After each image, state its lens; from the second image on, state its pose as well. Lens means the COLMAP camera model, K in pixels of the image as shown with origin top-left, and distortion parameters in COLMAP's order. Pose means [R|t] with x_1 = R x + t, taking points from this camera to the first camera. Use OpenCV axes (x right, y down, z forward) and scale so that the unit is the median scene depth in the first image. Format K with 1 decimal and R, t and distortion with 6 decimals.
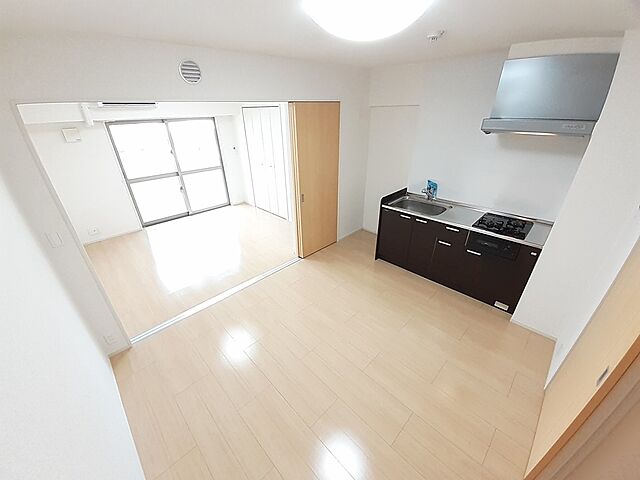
lens RADIAL K [[260.6, 0, 319.4], [0, 260.6, 245.6], [0, 0, 1]] dist [0.010370, 0.000068]
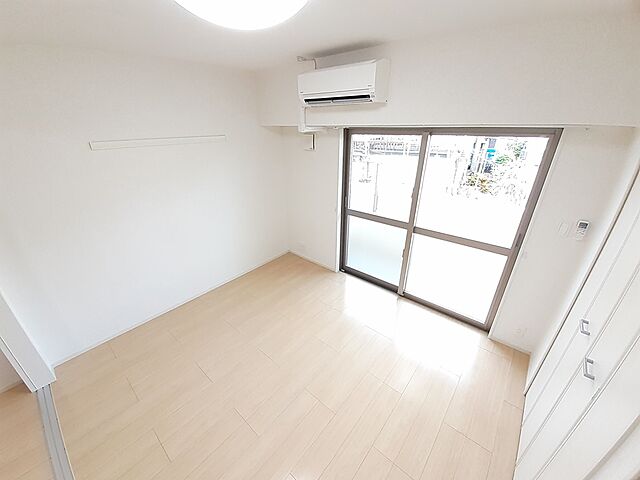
lens RADIAL K [[260.6, 0, 311.5], [0, 260.6, 241.9], [0, 0, 1]] dist [0.010370, 0.000068]
pose [[0.057754, 0.438430, -0.896908, -0.053868], [-0.444821, 0.815600, 0.370042, -0.363905], [0.893755, 0.377592, 0.242127, 0.709419]]
